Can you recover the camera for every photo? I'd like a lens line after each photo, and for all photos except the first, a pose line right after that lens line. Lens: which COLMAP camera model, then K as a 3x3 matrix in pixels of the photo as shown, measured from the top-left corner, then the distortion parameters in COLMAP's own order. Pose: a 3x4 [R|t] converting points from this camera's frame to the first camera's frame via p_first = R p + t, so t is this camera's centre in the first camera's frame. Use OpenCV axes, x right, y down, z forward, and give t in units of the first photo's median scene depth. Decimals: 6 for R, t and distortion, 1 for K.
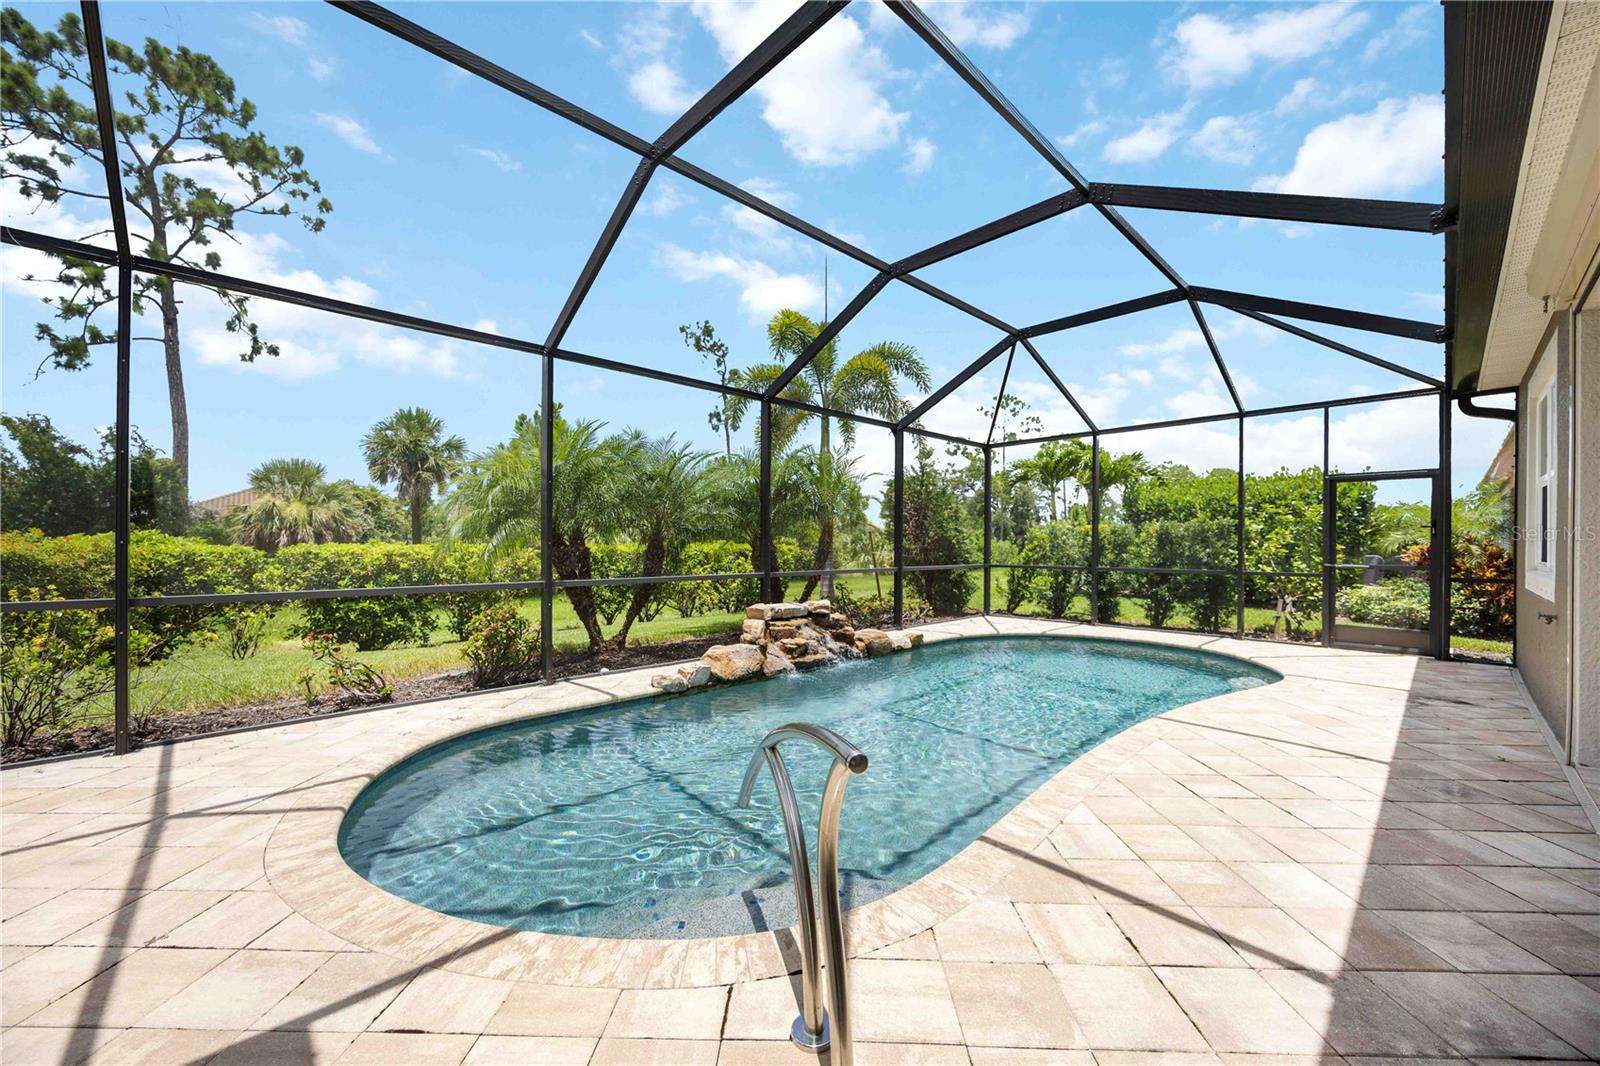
lens RADIAL K [[610.9, 0, 801.0], [0, 610.9, 537.5], [0, 0, 1]] dist [-0.002281, 0.000578]
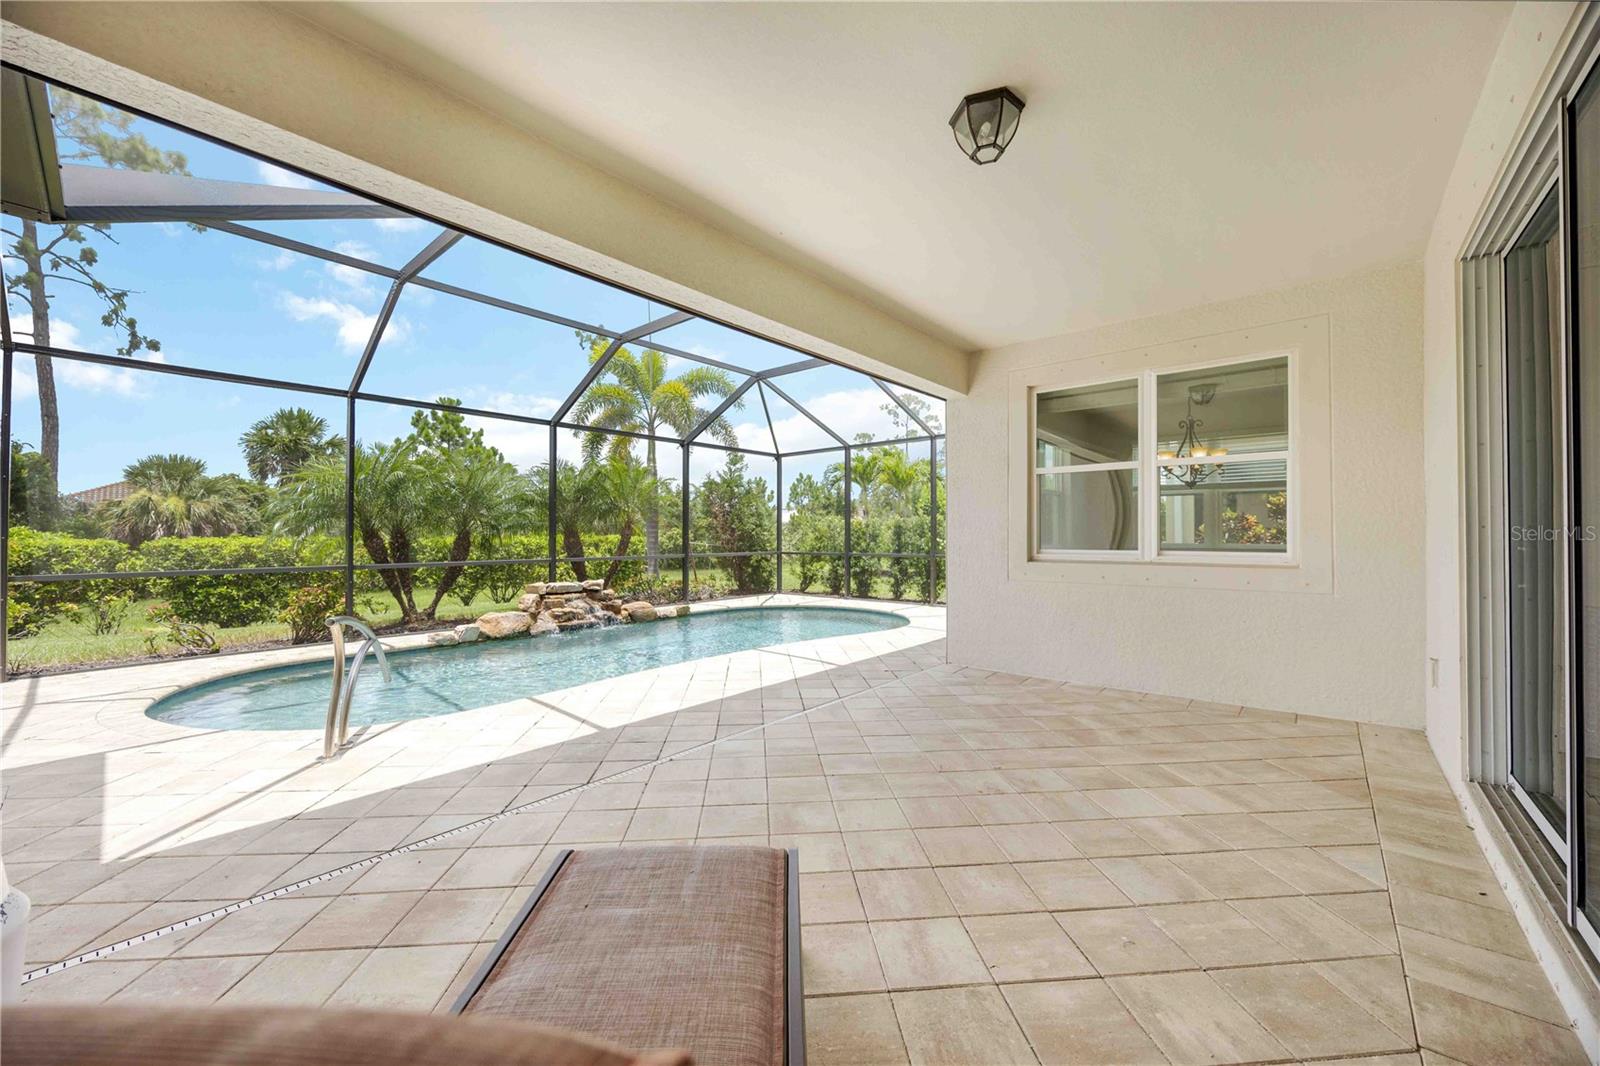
lens RADIAL K [[610.9, 0, 796.2], [0, 610.9, 519.3], [0, 0, 1]] dist [-0.002281, 0.000578]
pose [[0.995739, -0.002058, 0.092195, 0.249276], [0.003376, 0.999894, -0.014144, -0.003786], [-0.092156, 0.014395, 0.995640, -0.244118]]
